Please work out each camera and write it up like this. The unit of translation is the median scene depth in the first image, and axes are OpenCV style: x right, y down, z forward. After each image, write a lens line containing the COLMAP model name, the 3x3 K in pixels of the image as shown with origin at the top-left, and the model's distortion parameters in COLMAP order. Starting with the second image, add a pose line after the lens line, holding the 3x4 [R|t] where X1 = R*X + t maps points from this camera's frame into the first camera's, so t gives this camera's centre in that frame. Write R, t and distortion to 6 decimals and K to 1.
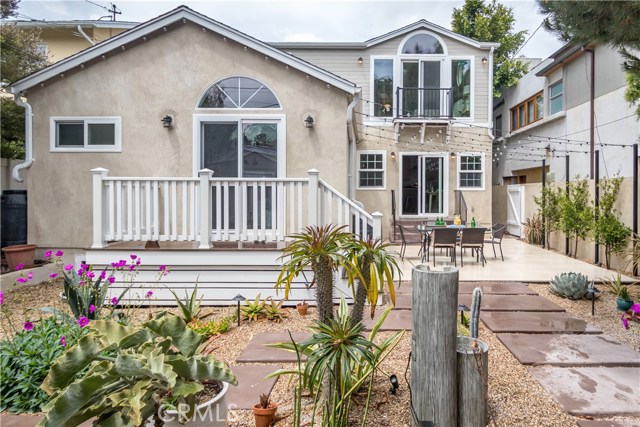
lens RADIAL K [[352.4, 0, 320.0], [0, 352.4, 184.5], [0, 0, 1]] dist [-0.001177, -0.000560]
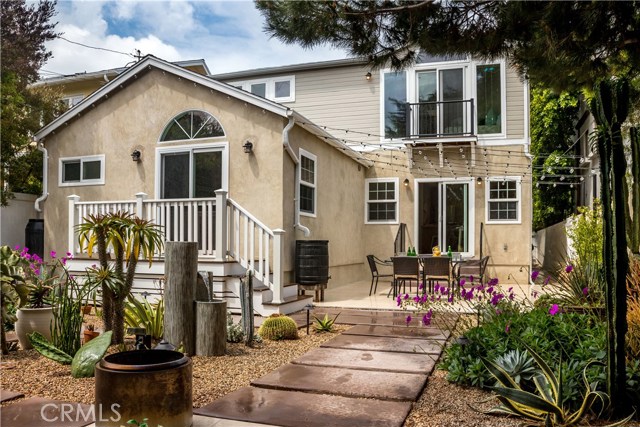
lens RADIAL K [[500.0, 0, 320.2], [0, 500.0, 233.4], [0, 0, 1]] dist [-0.162671, 0.154767]
pose [[0.949722, -0.004703, -0.313060, 0.596905], [-0.002471, 0.999743, -0.022517, 0.100870], [0.313086, 0.022158, 0.949466, -0.288016]]
